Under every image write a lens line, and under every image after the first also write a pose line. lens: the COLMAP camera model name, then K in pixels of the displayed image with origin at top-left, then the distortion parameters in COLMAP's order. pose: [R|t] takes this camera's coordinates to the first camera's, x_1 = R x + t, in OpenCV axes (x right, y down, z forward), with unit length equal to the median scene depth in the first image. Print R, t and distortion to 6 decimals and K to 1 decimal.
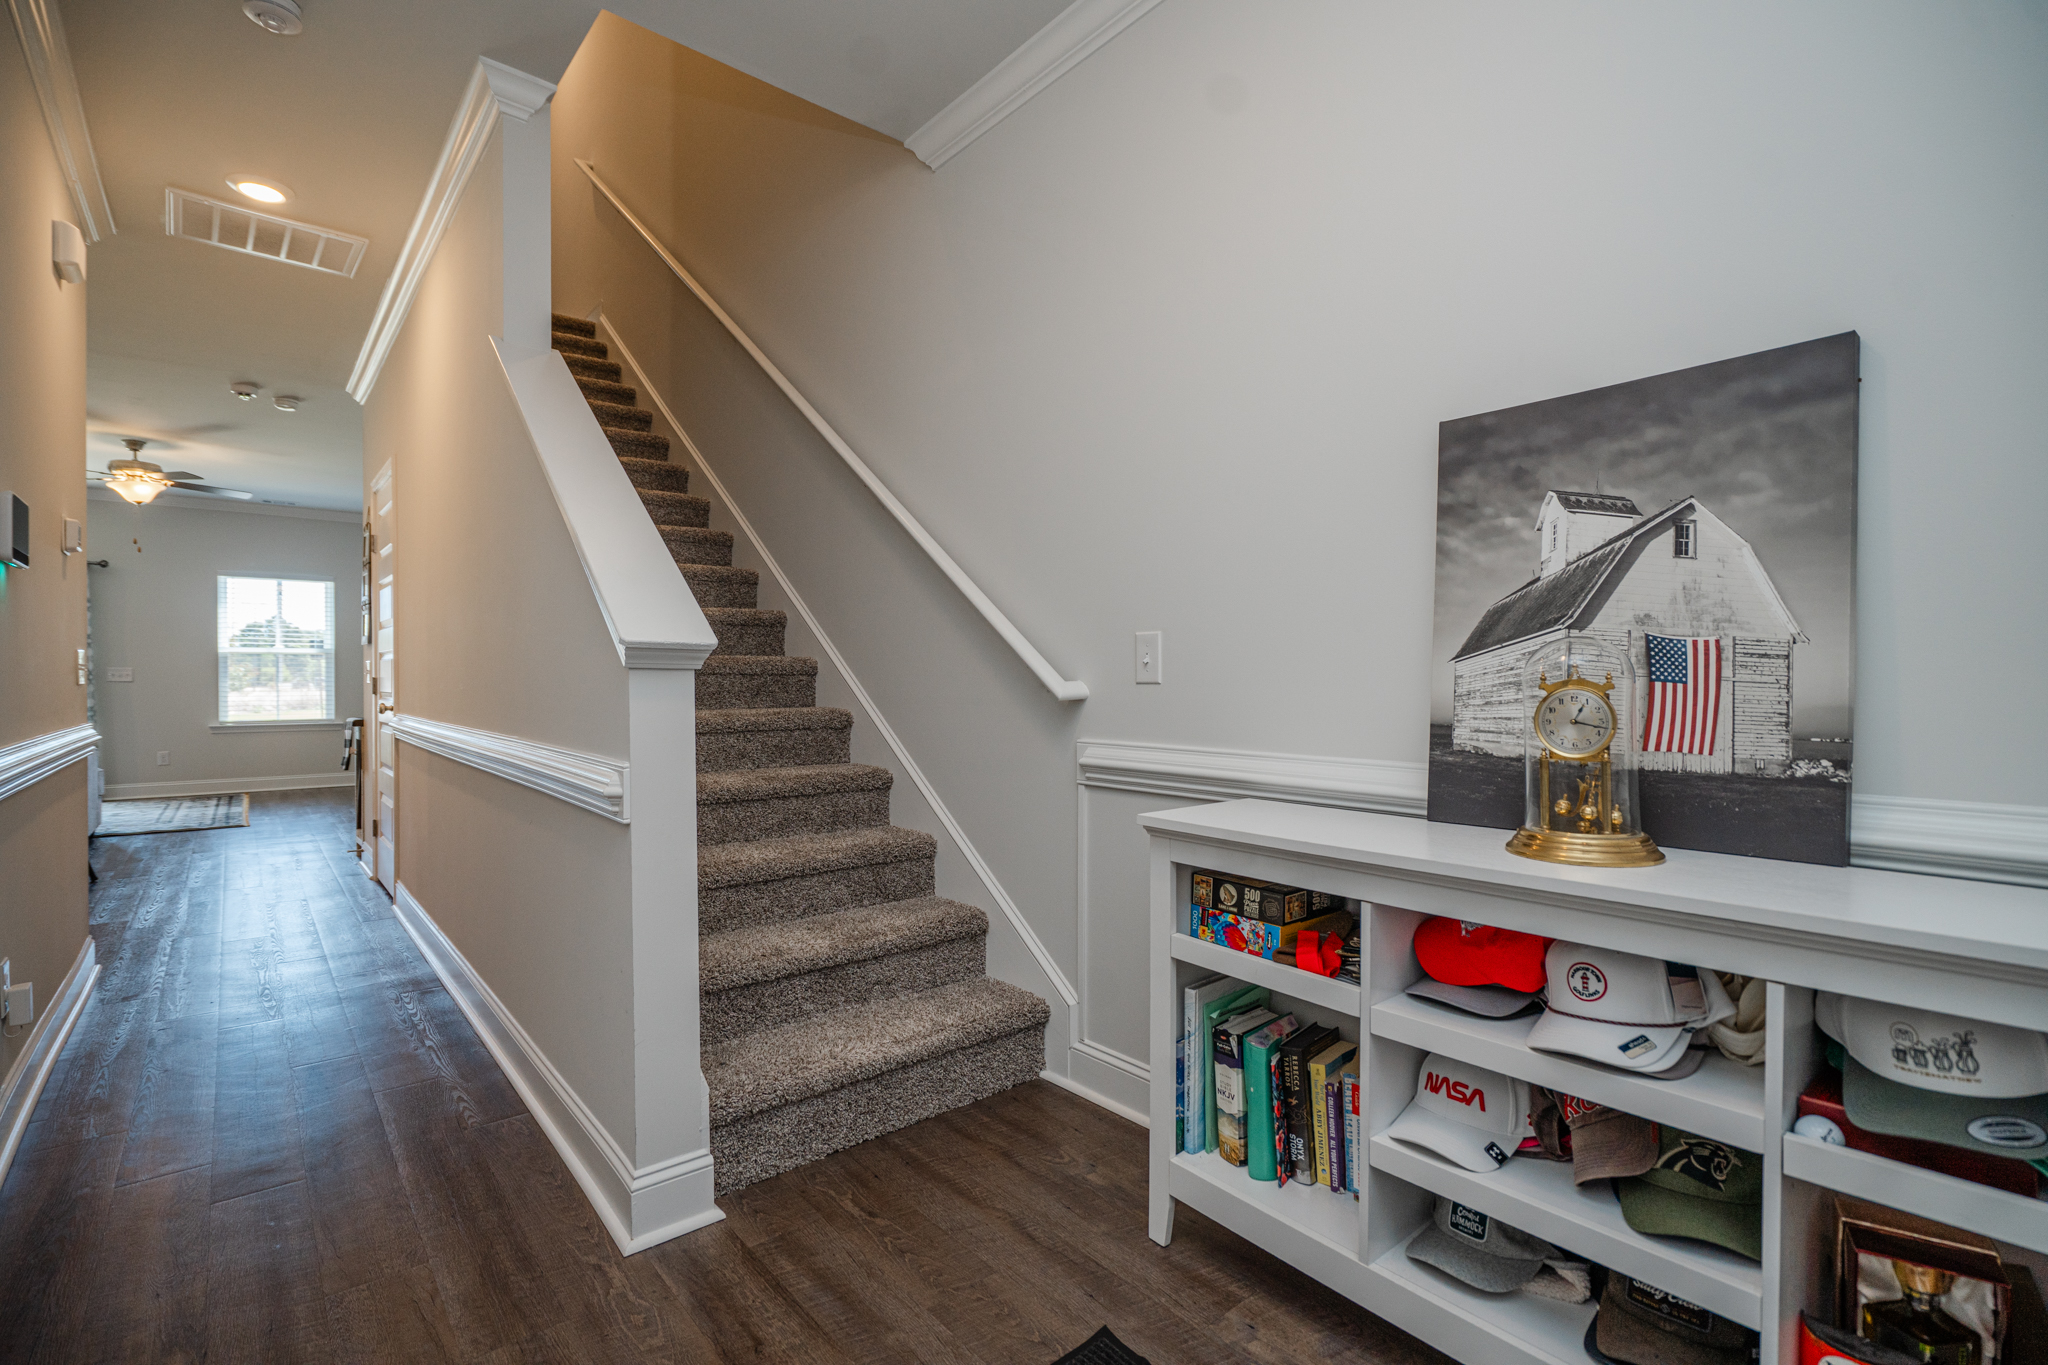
lens RADIAL K [[945.7, 0, 1024.0], [0, 945.7, 682.5], [0, 0, 1]] dist [-0.004241, 0.000201]
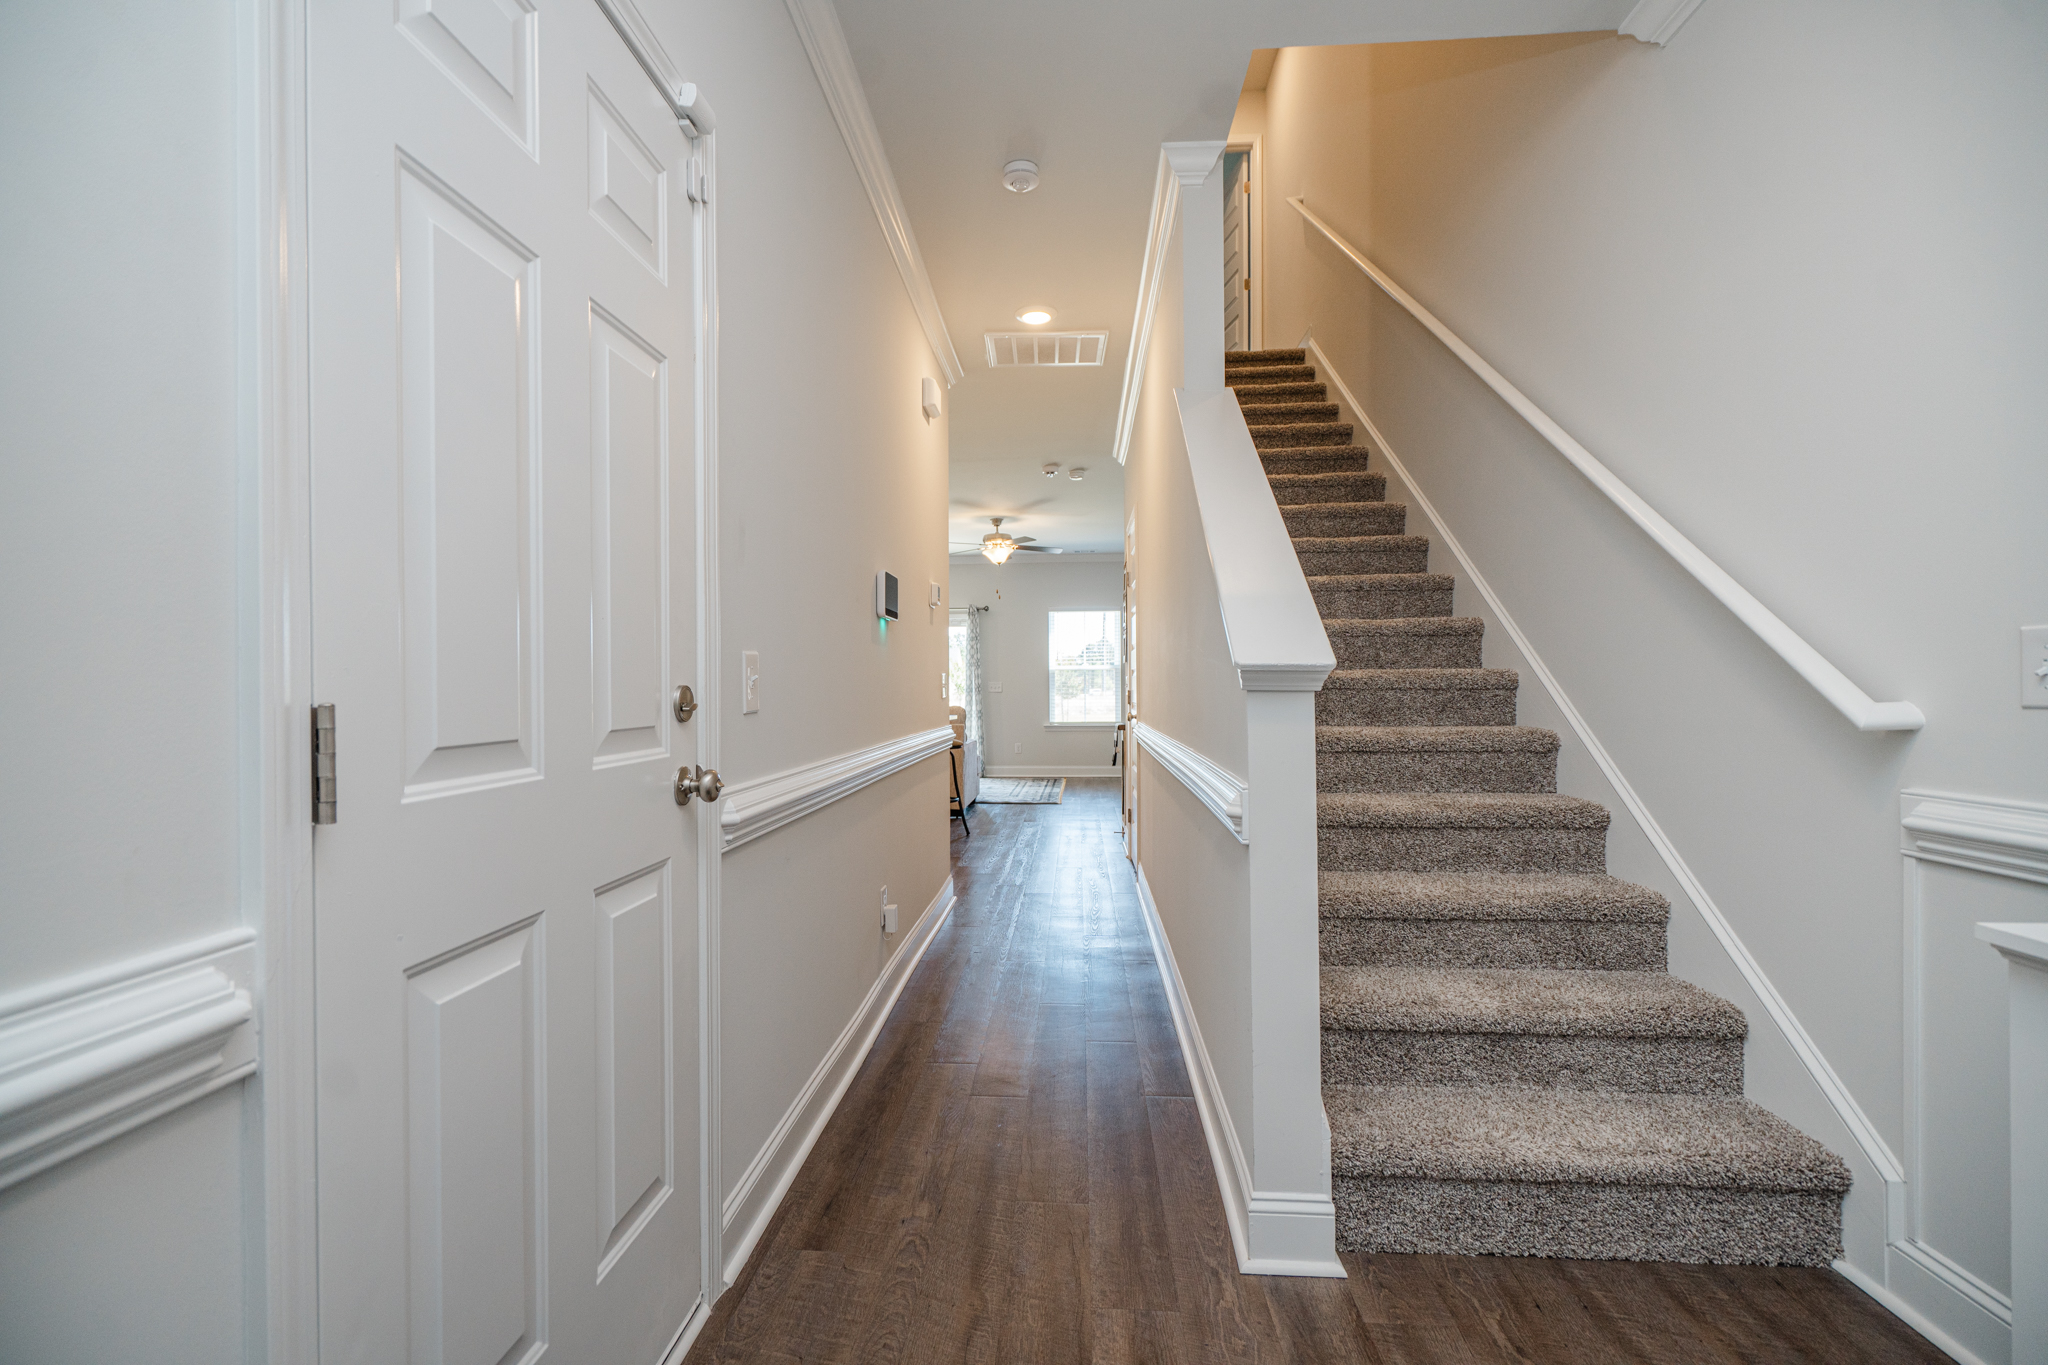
lens RADIAL K [[933.8, 0, 992.4], [0, 933.8, 687.0], [0, 0, 1]] dist [0.000720, 0.000449]
pose [[0.707711, -0.005086, -0.706484, 0.064062], [0.002888, 0.999987, -0.004305, -0.010354], [0.706496, 0.001007, 0.707716, 0.066796]]
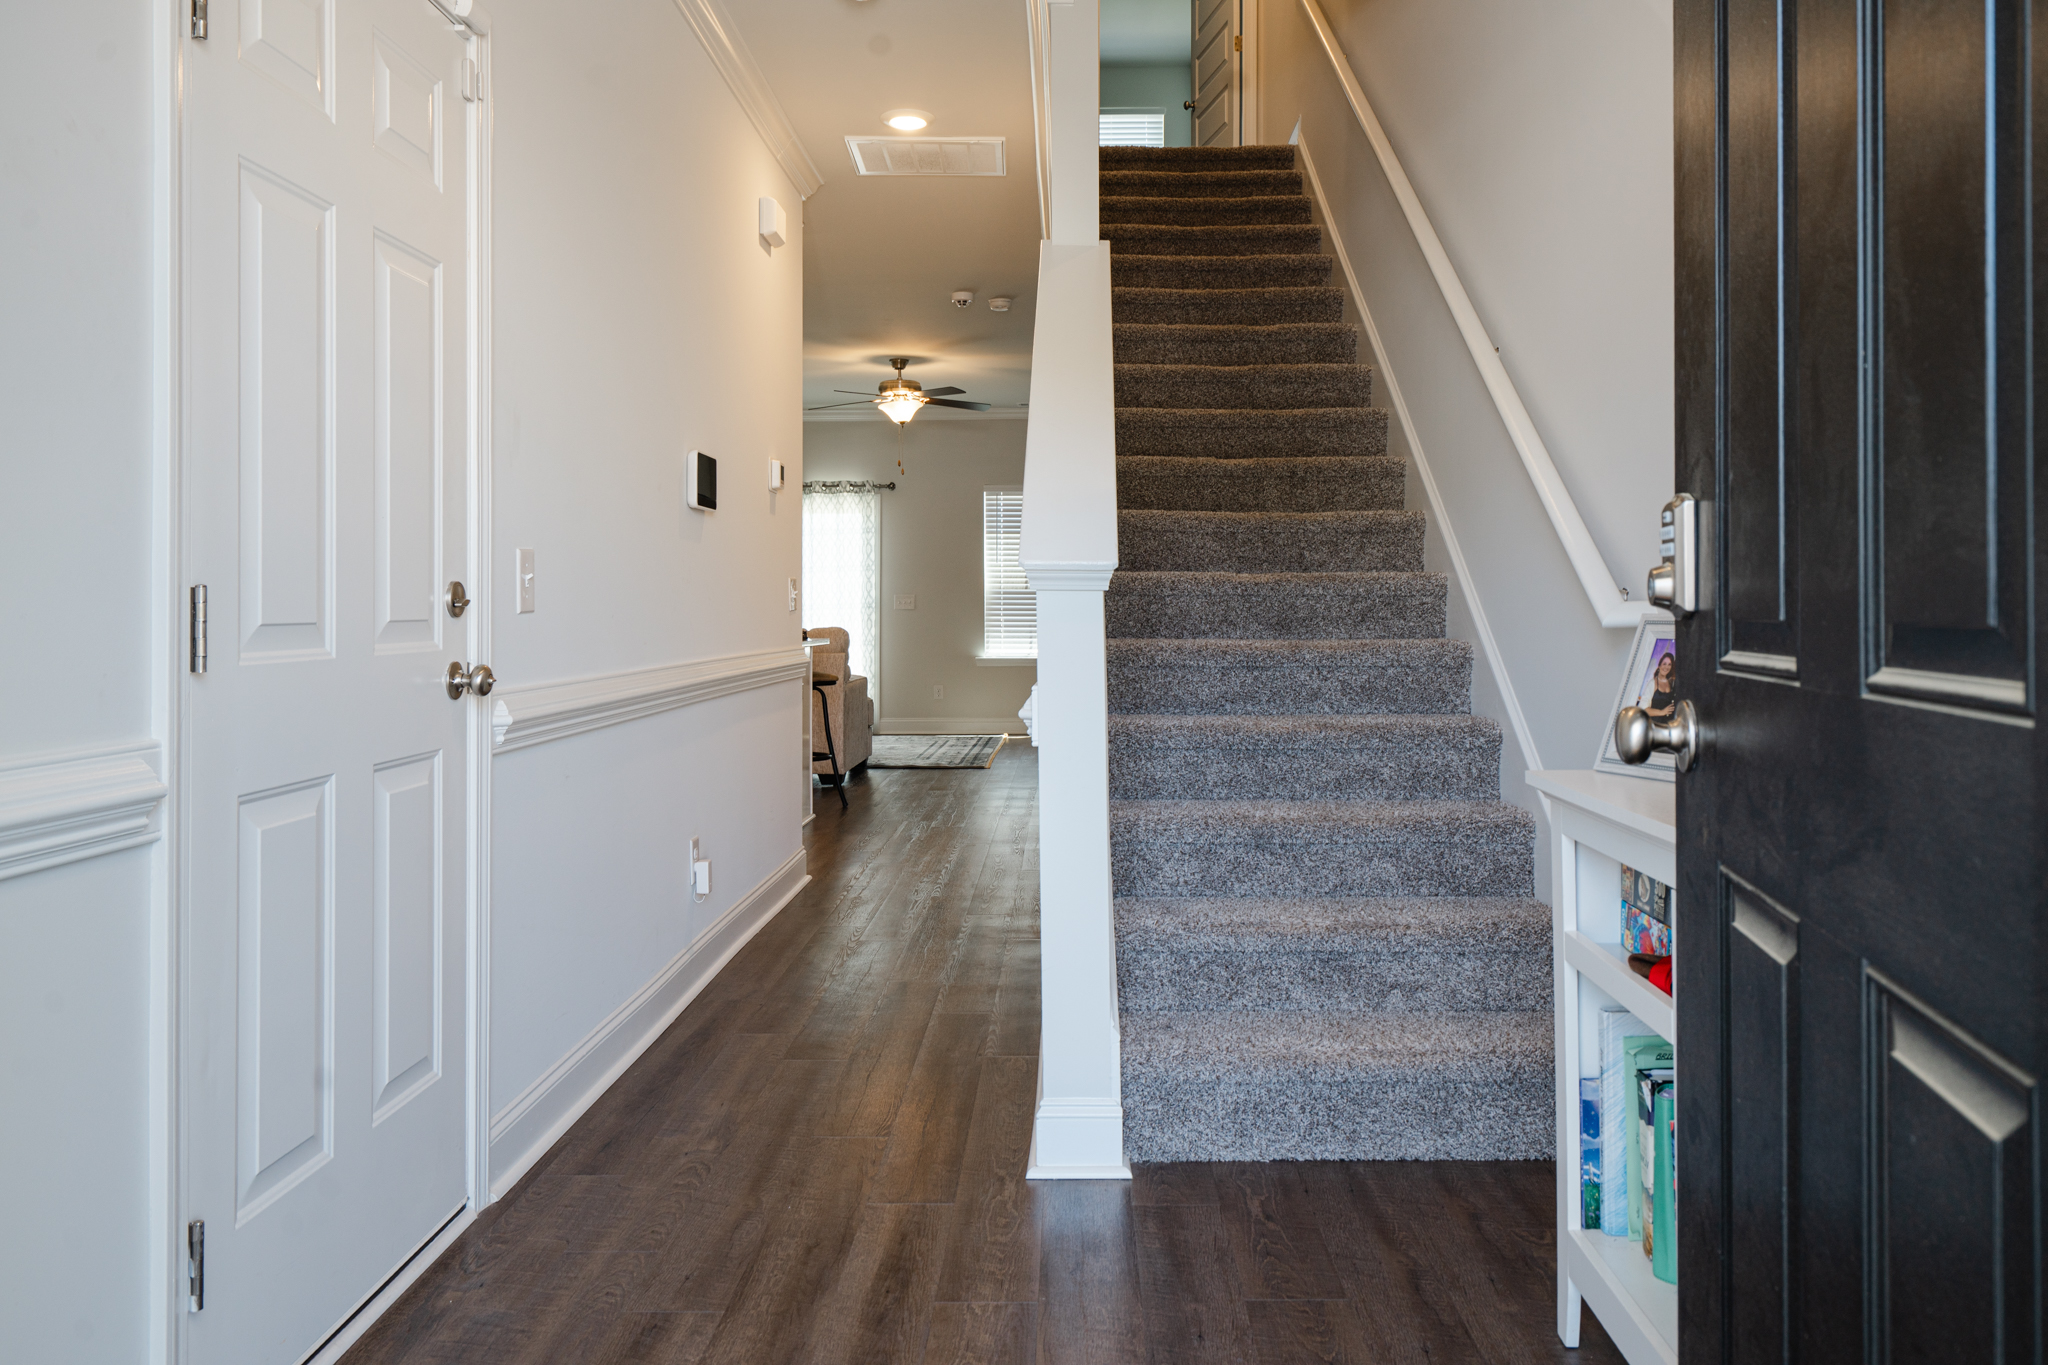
lens RADIAL K [[1459.5, 0, 1033.2], [0, 1459.5, 578.5], [0, 0, 1]] dist [0.010778, 0.003232]
pose [[0.757385, -0.015898, -0.652775, 0.391919], [0.001850, 0.999752, -0.022202, 0.004698], [0.652966, 0.015607, 0.757227, -0.116434]]
